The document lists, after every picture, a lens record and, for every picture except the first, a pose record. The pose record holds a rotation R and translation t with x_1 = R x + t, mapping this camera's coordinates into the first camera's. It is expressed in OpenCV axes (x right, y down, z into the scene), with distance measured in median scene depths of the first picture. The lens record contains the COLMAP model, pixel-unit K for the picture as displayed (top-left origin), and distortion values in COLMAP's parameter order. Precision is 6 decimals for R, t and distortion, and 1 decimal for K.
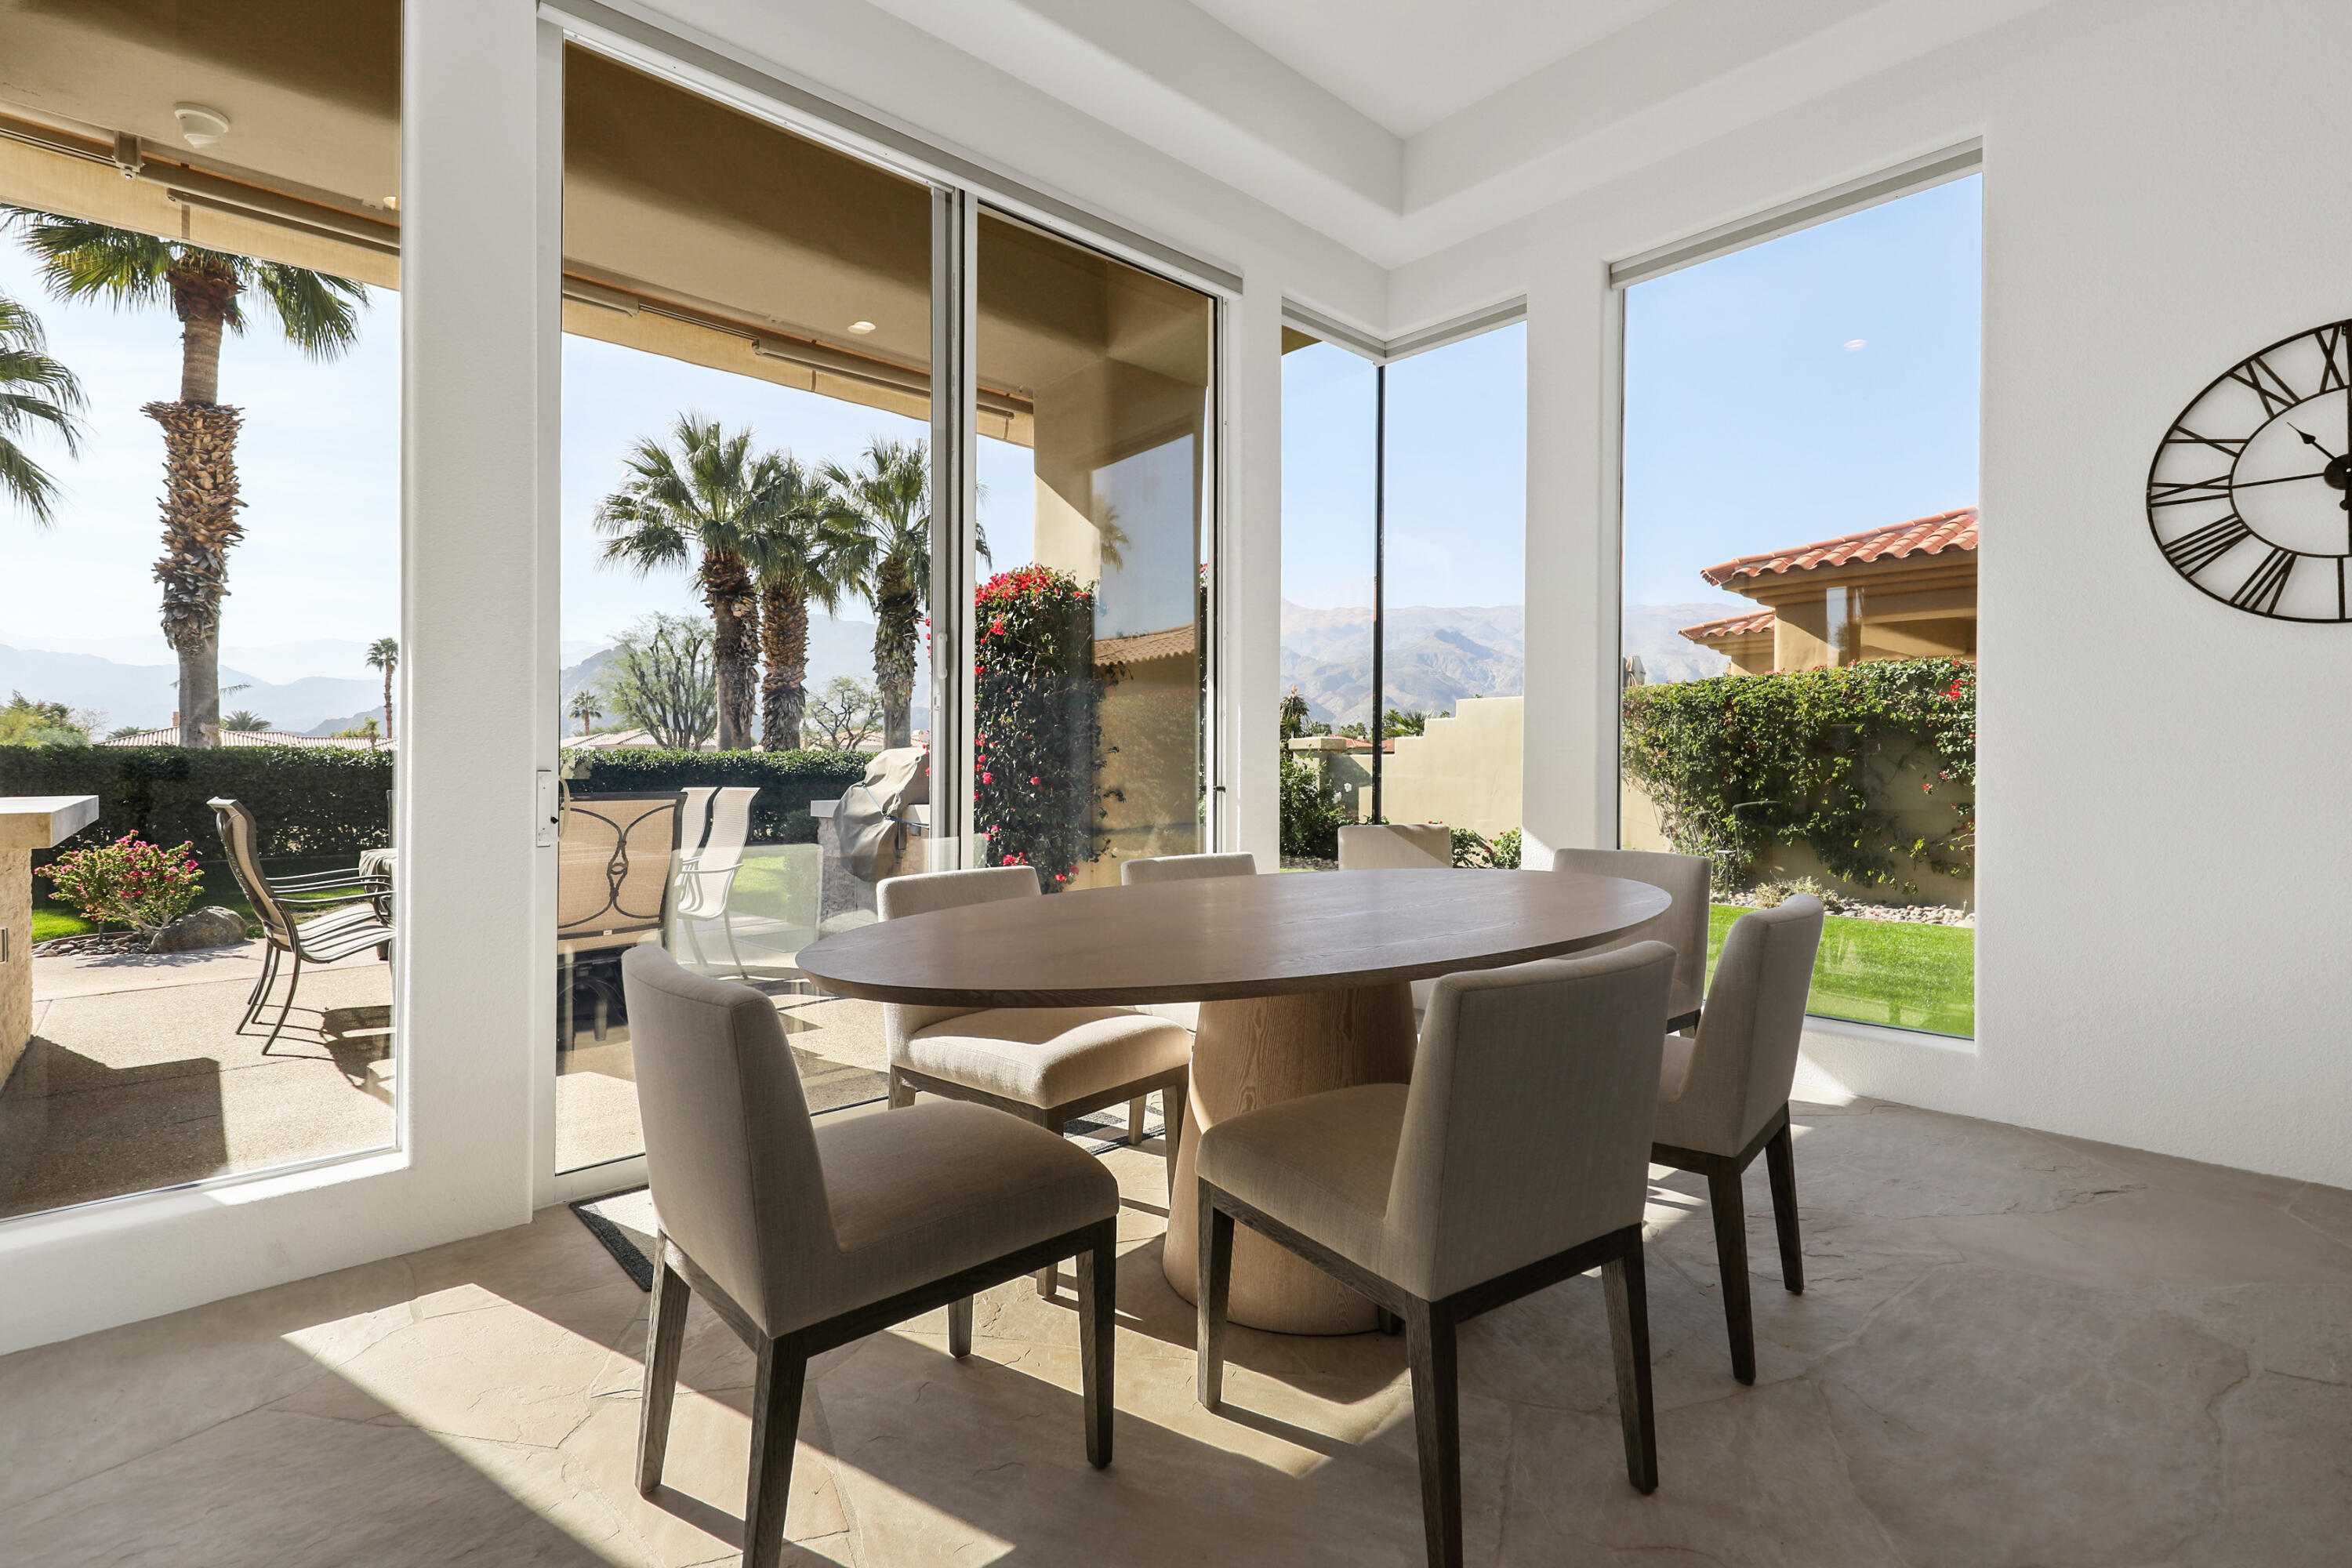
lens RADIAL K [[1084.8, 0, 1176.0], [0, 1084.8, 784.0], [0, 0, 1]] dist [0.042328, -0.029128]
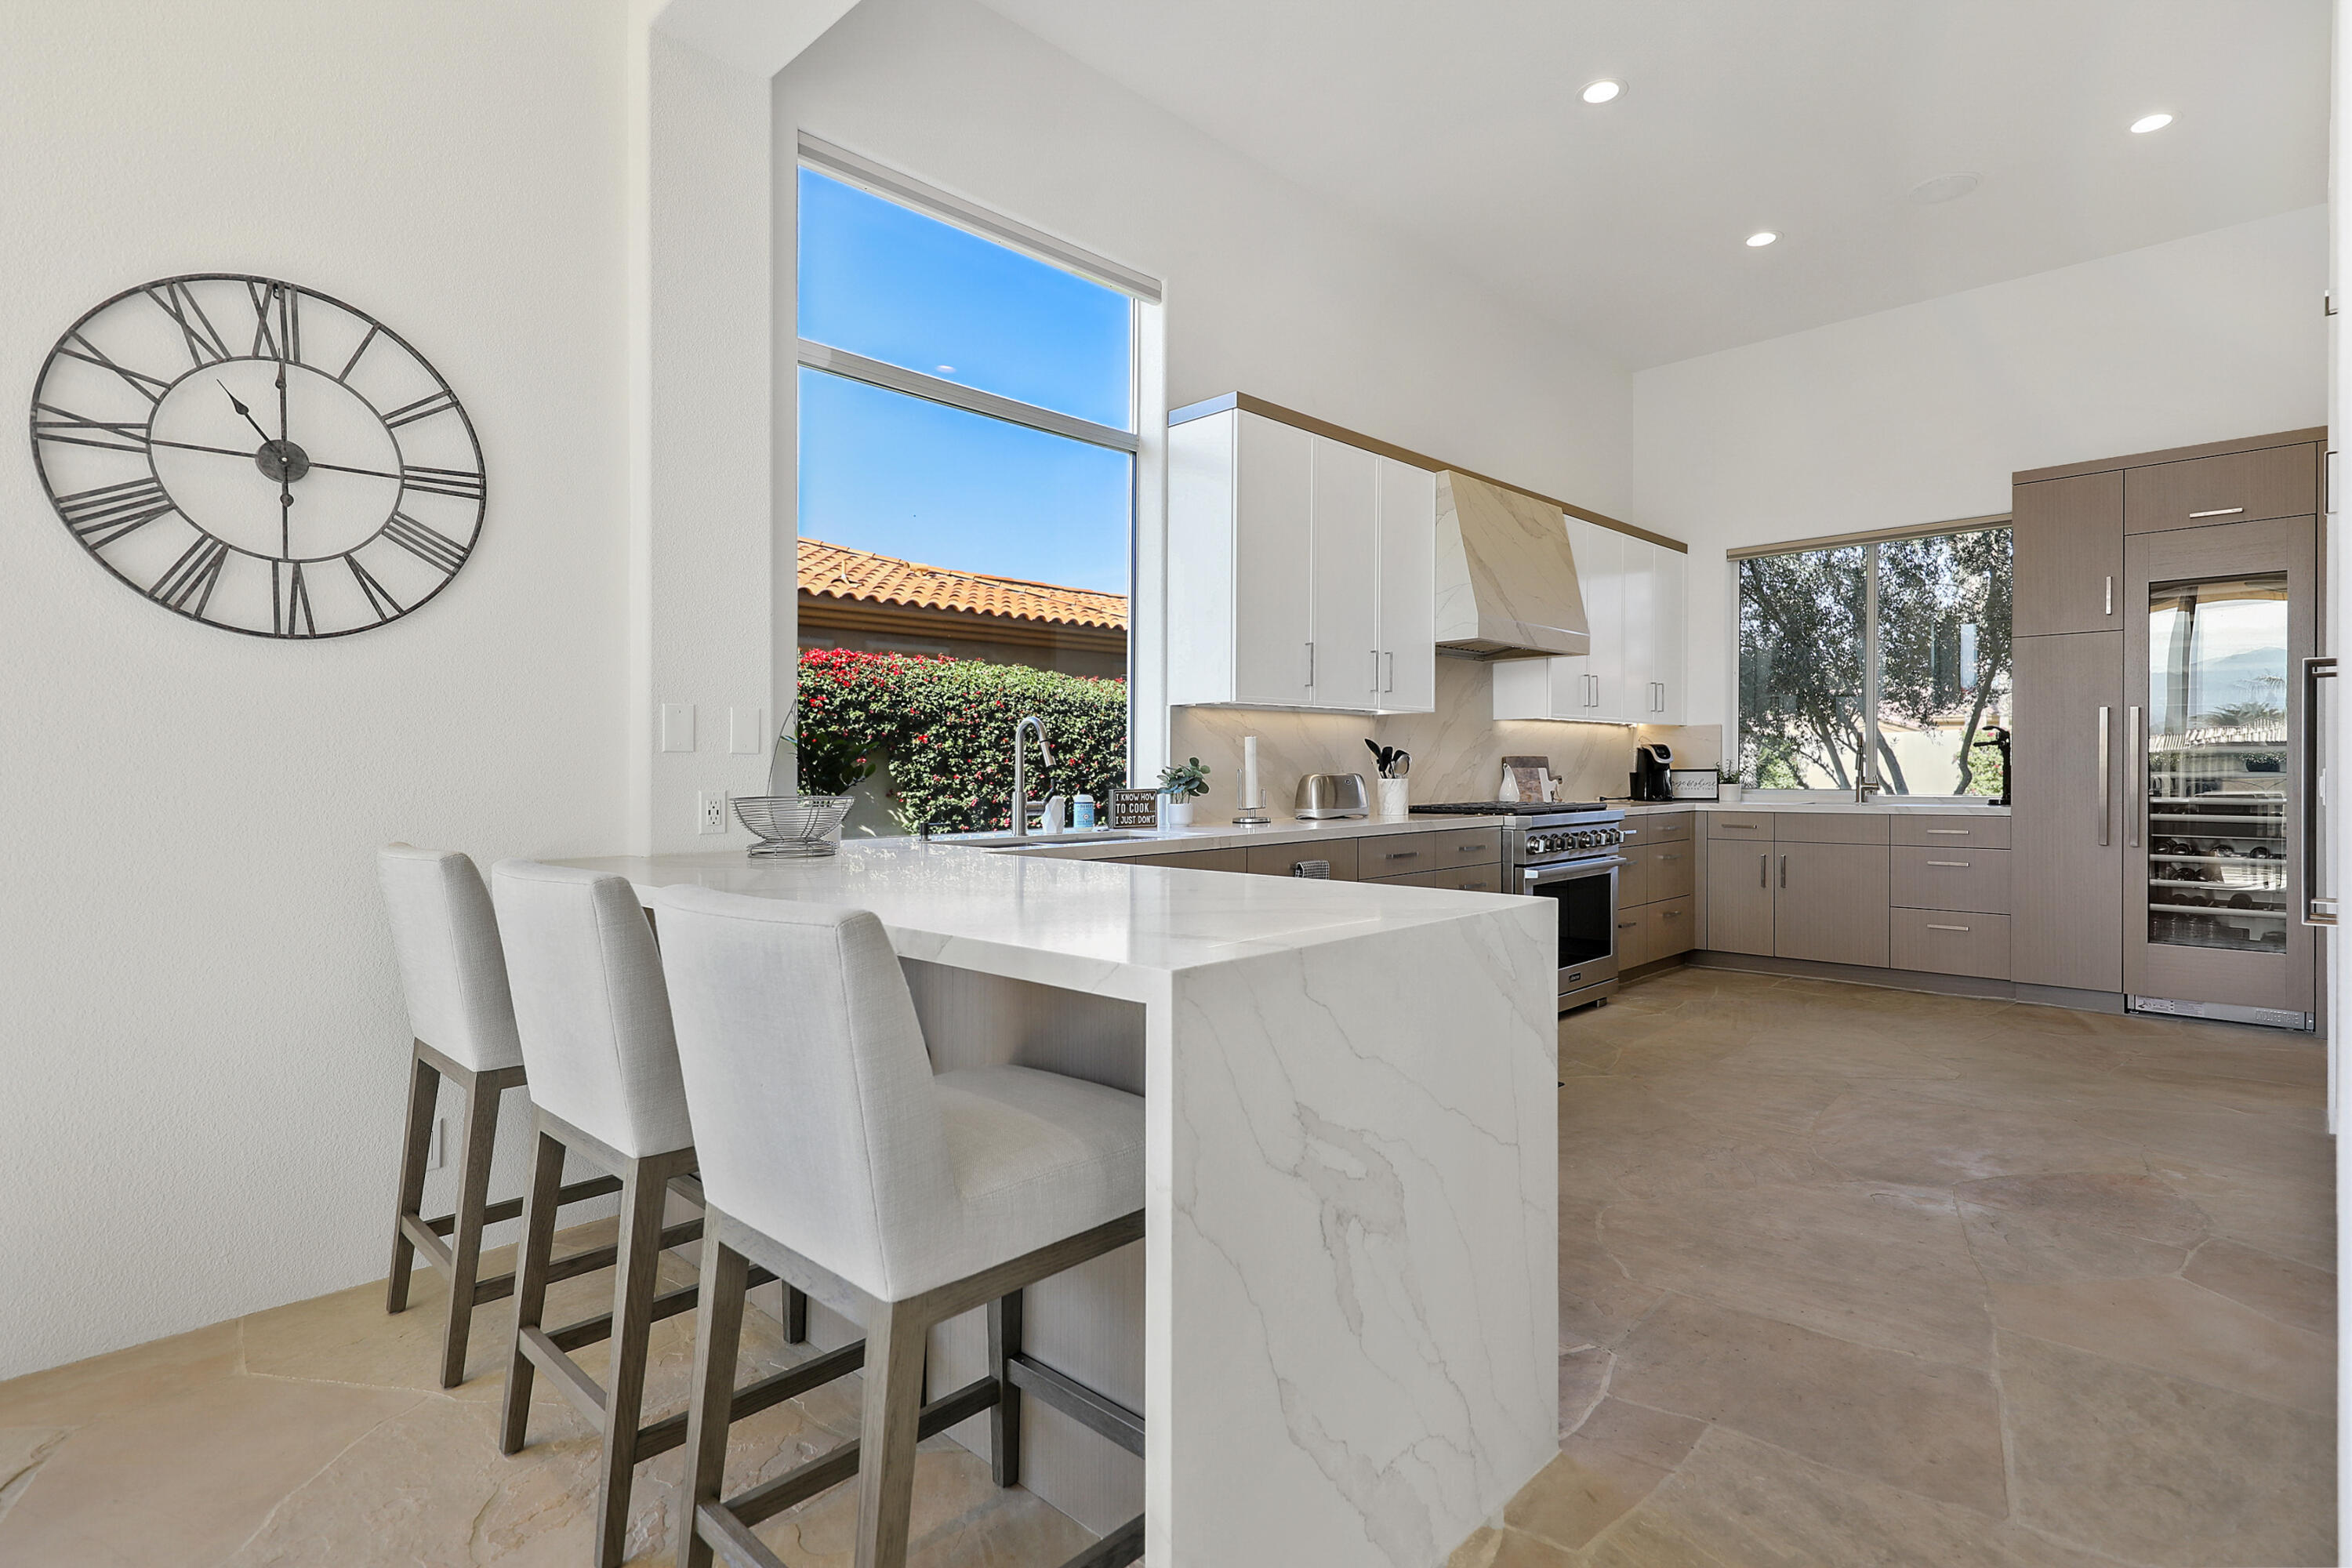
lens RADIAL K [[1185.6, 0, 1176.0], [0, 1185.6, 784.0], [0, 0, 1]] dist [-0.000317, -0.000712]
pose [[-0.079651, -0.011087, 0.996761, 0.092628], [0.023373, 0.999642, 0.012987, -0.029353], [-0.996549, 0.024332, -0.079364, 0.367295]]
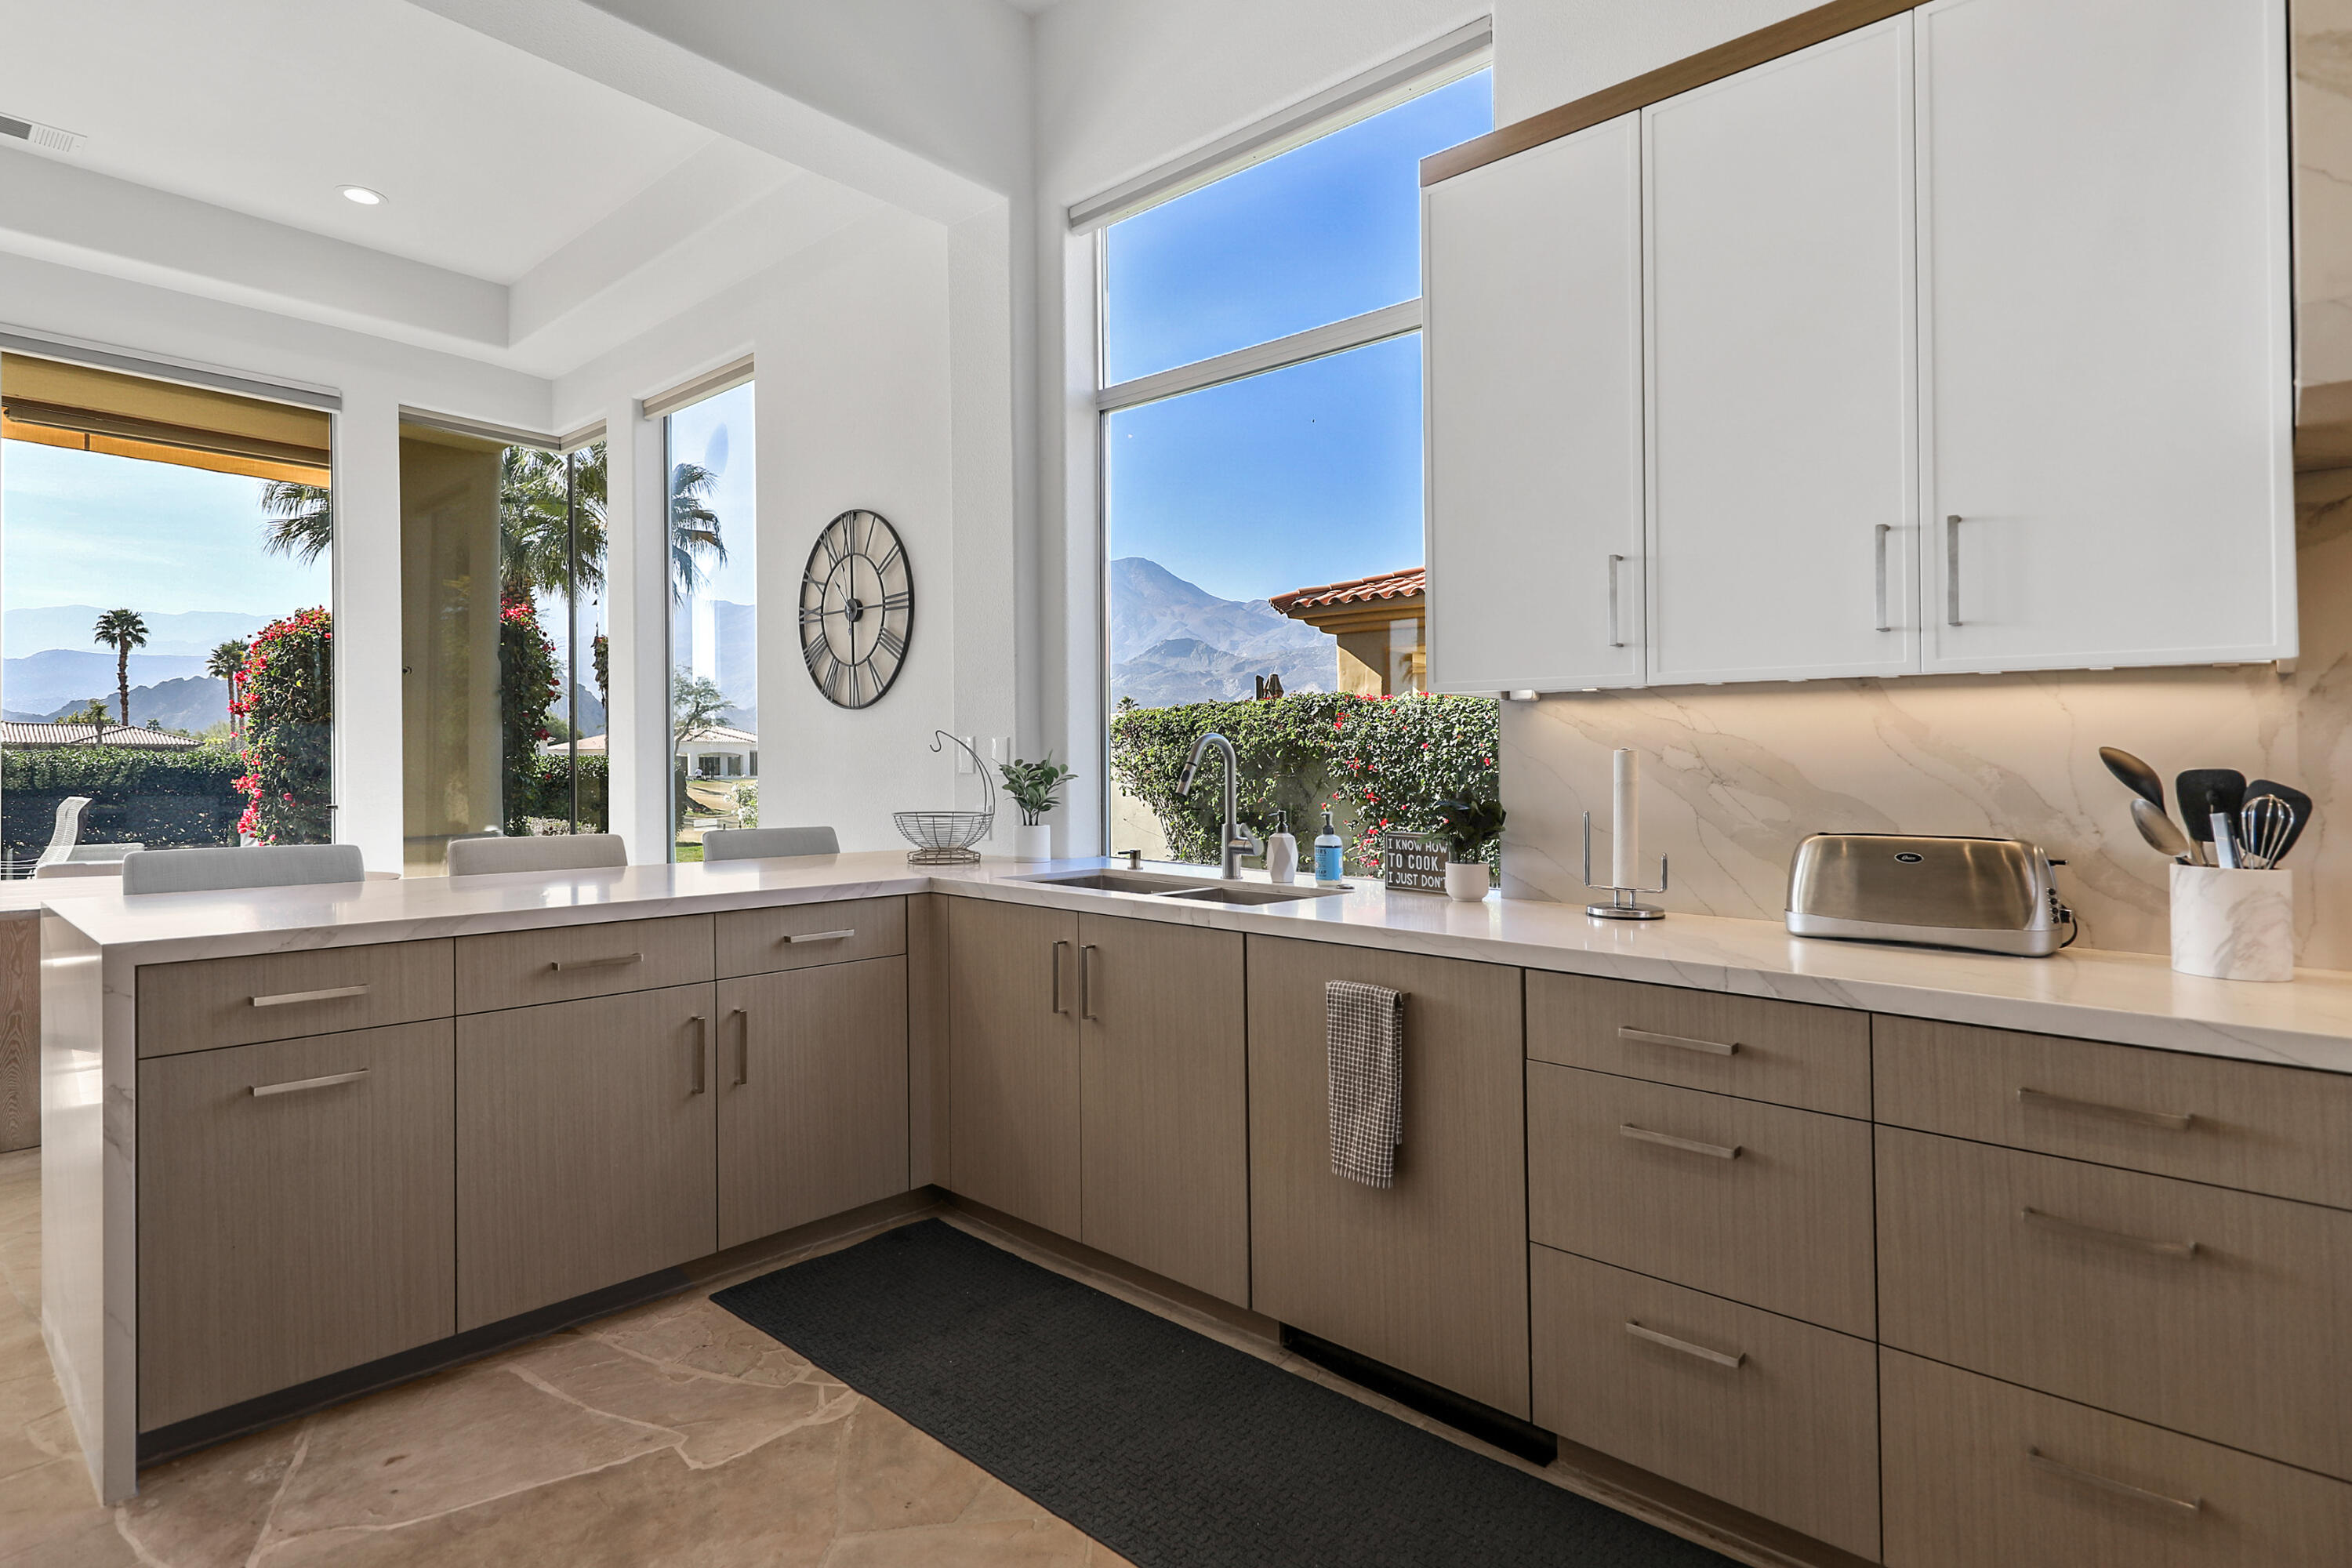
lens RADIAL K [[1185.6, 0, 1176.0], [0, 1185.6, 784.0], [0, 0, 1]] dist [-0.000317, -0.000712]
pose [[0.995018, 0.011690, 0.099007, 1.269143], [-0.011279, 0.999925, -0.004708, -0.038529], [-0.099054, 0.003568, 0.995076, -0.637453]]
